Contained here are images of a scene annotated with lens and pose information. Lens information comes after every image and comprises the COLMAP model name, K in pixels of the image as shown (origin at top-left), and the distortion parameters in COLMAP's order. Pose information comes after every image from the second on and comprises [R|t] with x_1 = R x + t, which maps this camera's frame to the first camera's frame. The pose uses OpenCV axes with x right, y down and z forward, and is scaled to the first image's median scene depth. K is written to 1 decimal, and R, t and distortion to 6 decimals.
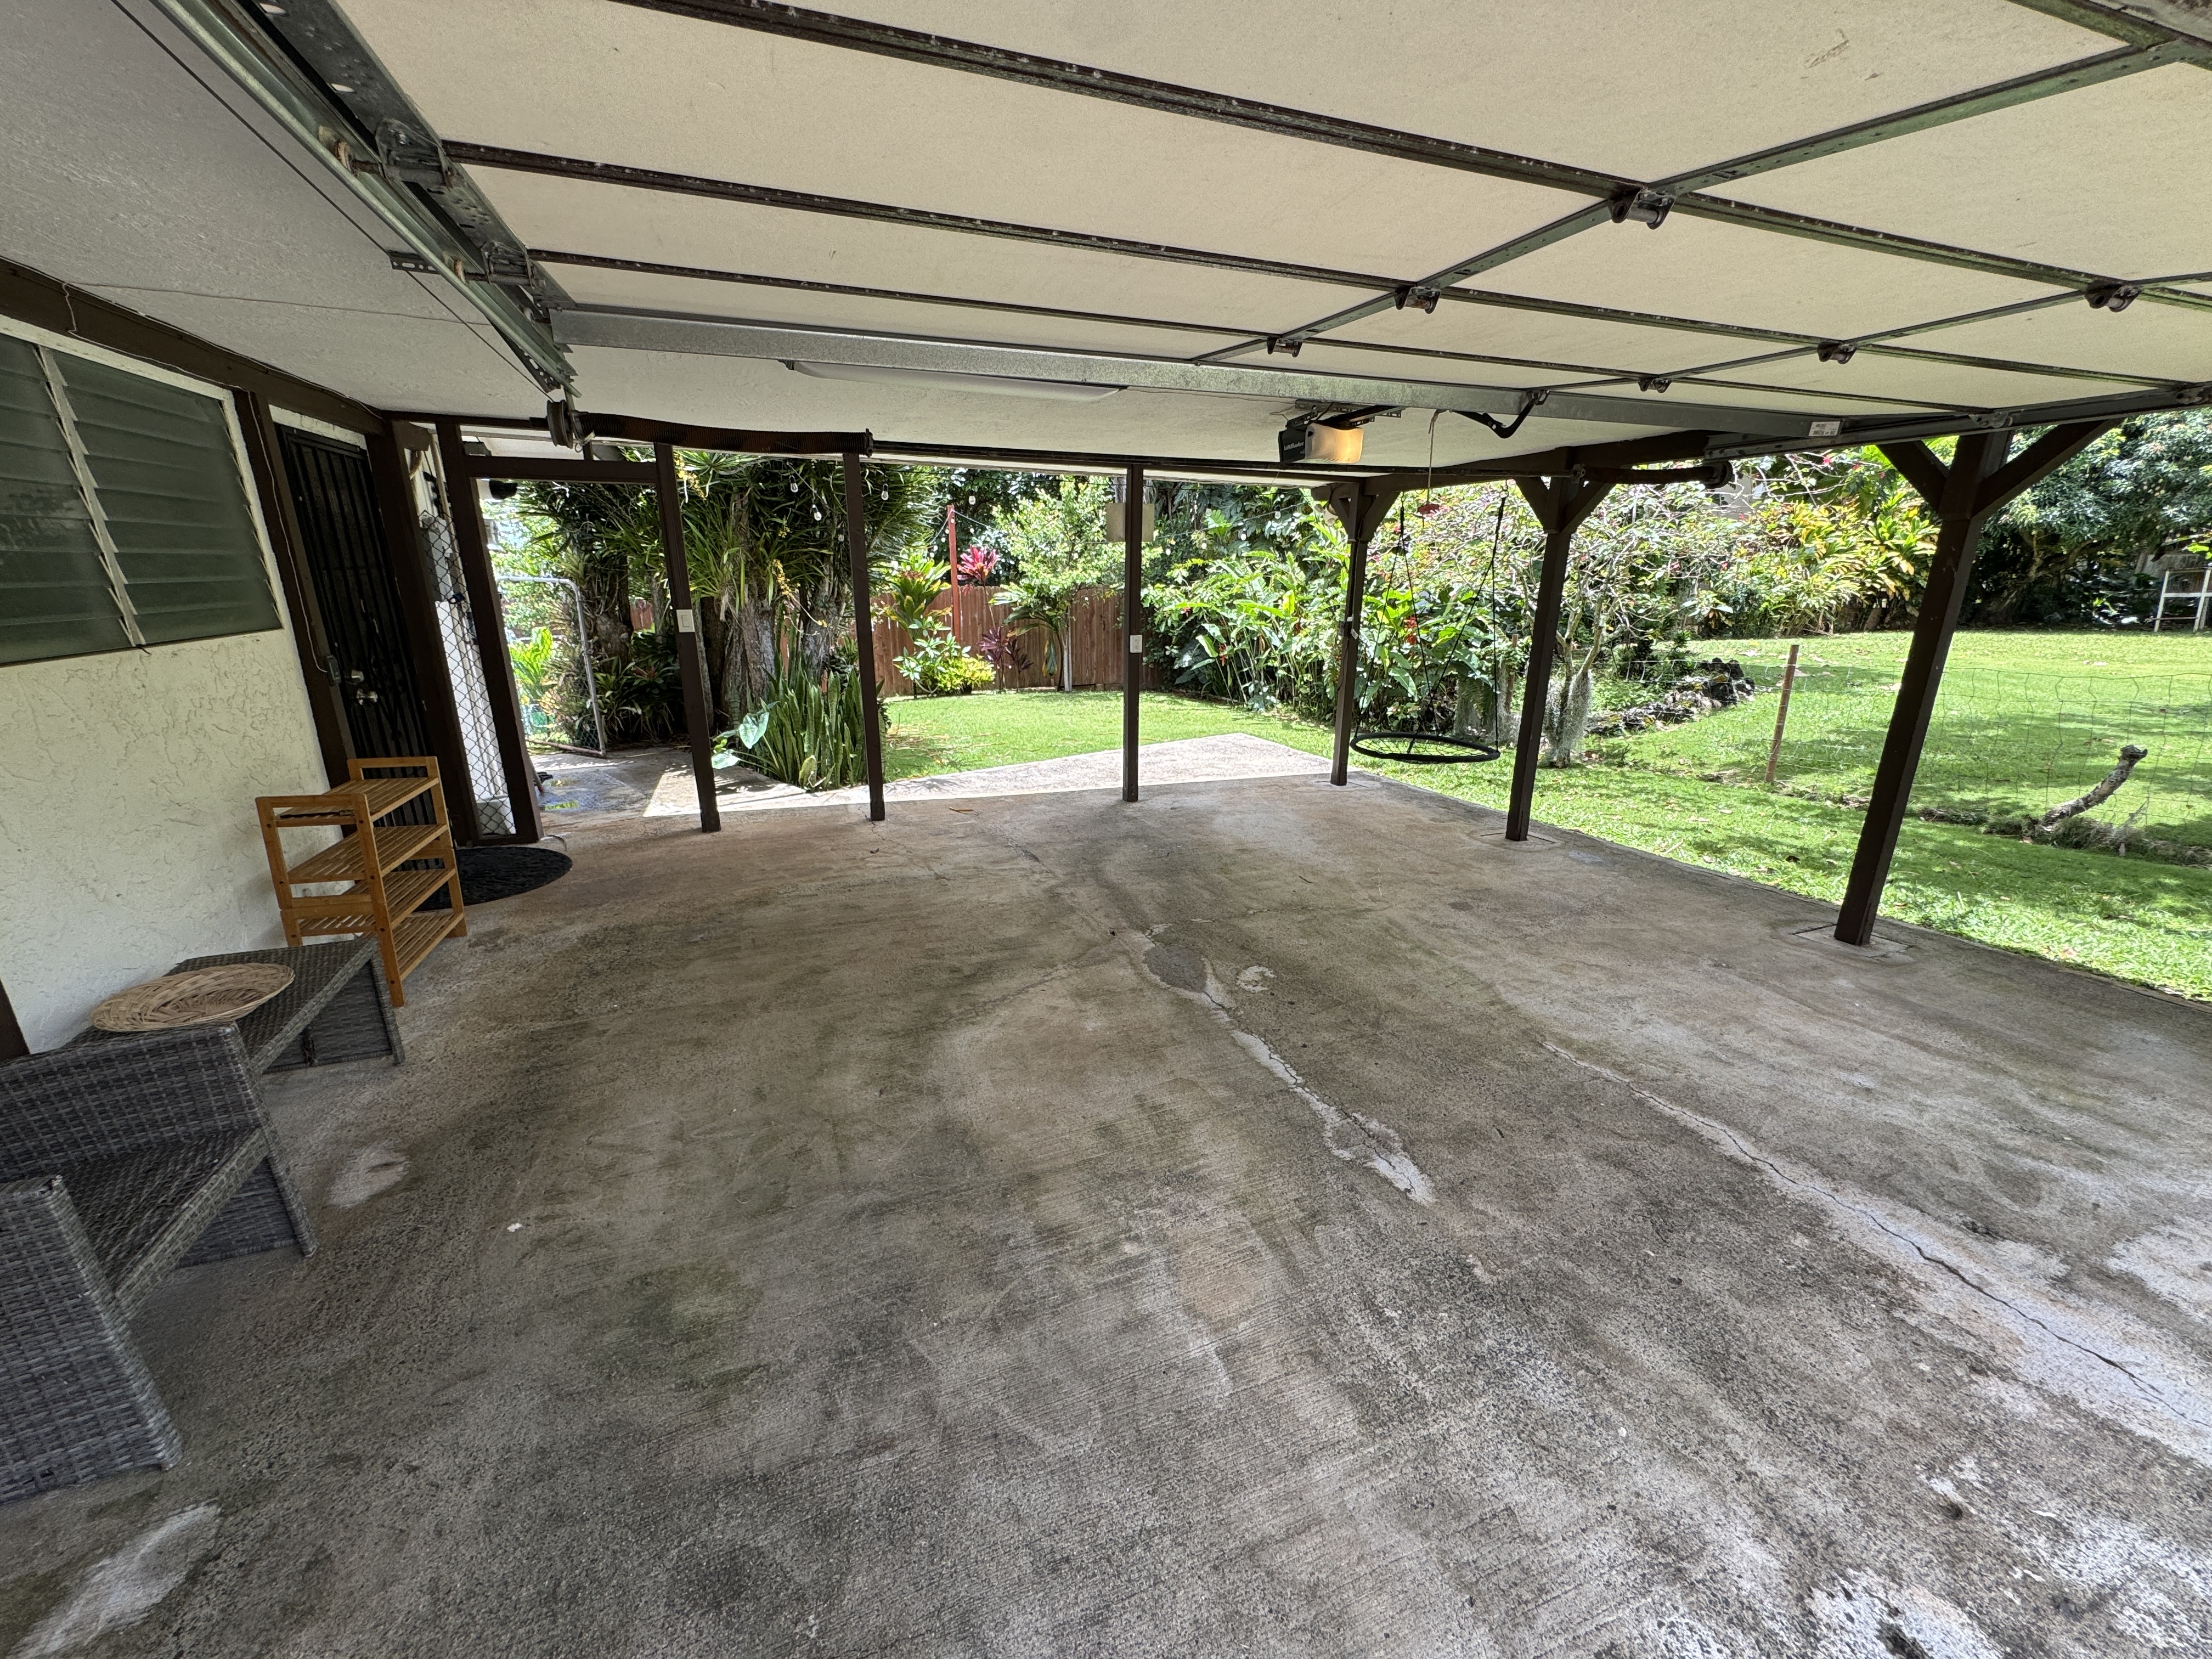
lens RADIAL K [[887.4, 0, 1105.4], [0, 887.4, 834.2], [0, 0, 1]] dist [-0.002761, -0.000203]
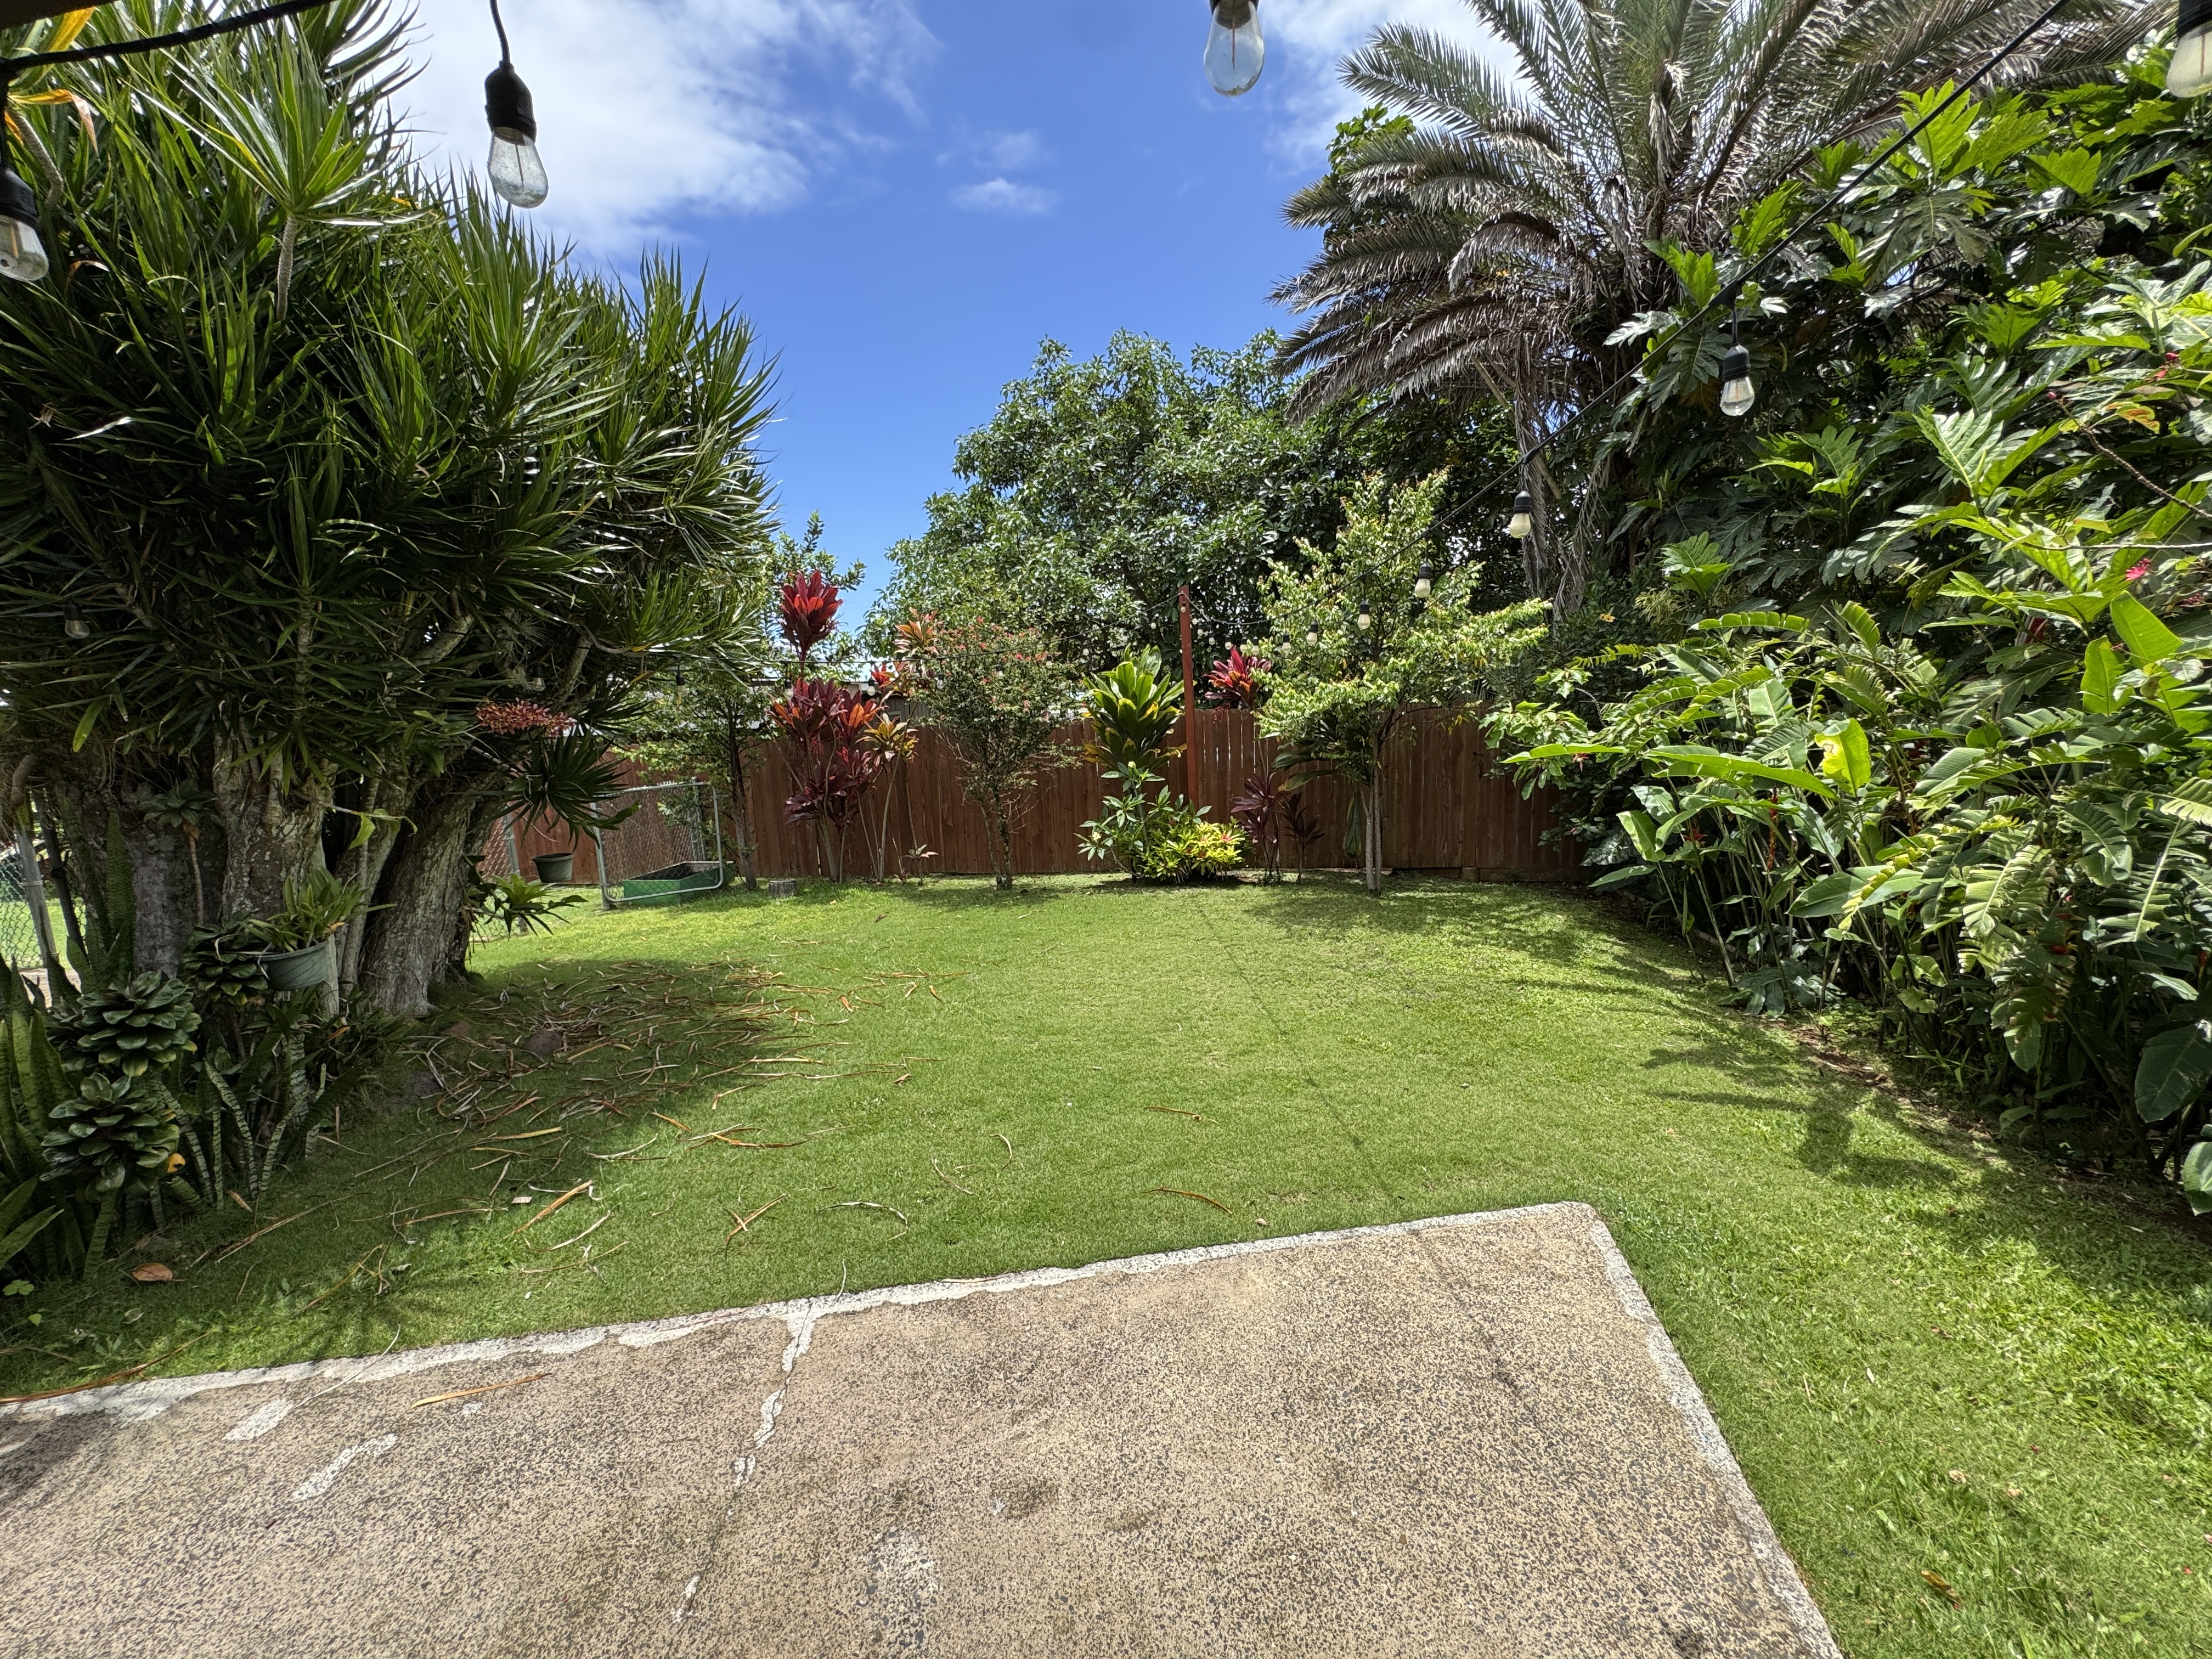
lens RADIAL K [[887.4, 0, 1105.4], [0, 887.4, 834.2], [0, 0, 1]] dist [-0.002761, -0.000203]
pose [[0.843397, 0.056034, -0.534361, 0.129917], [-0.120288, 0.988994, -0.086146, -0.147134], [0.523653, 0.136933, 0.840855, 0.504877]]
